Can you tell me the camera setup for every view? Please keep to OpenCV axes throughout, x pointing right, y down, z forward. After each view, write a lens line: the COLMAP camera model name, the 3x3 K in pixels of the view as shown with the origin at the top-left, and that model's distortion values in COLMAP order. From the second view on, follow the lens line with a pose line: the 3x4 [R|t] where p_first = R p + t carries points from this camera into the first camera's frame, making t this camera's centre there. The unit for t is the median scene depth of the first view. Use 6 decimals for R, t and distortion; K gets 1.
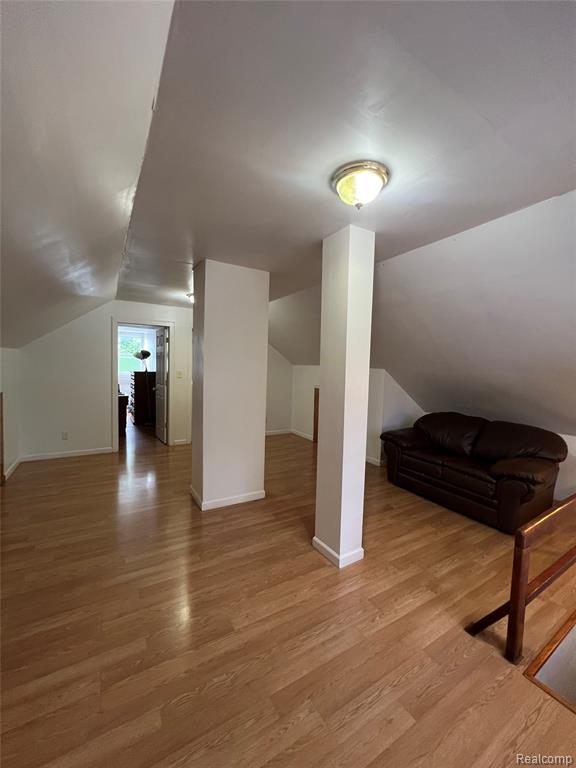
lens RADIAL K [[305.2, 0, 288.6], [0, 305.2, 383.5], [0, 0, 1]] dist [0.000273, 0.000040]
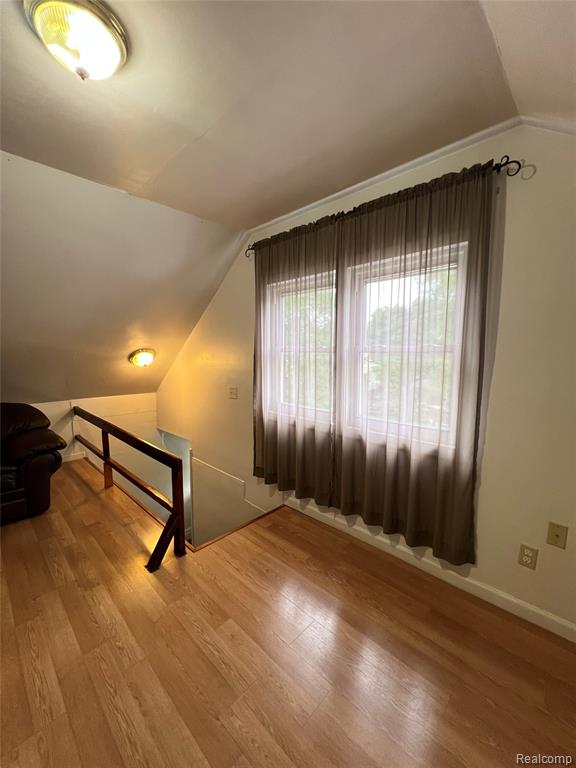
lens RADIAL K [[308.1, 0, 287.4], [0, 308.1, 383.5], [0, 0, 1]] dist [-0.010156, 0.000103]
pose [[-0.249860, -0.130564, 0.959439, -0.575515], [0.052922, 0.987545, 0.148171, -0.011795], [-0.966835, 0.087797, -0.239838, 0.794929]]
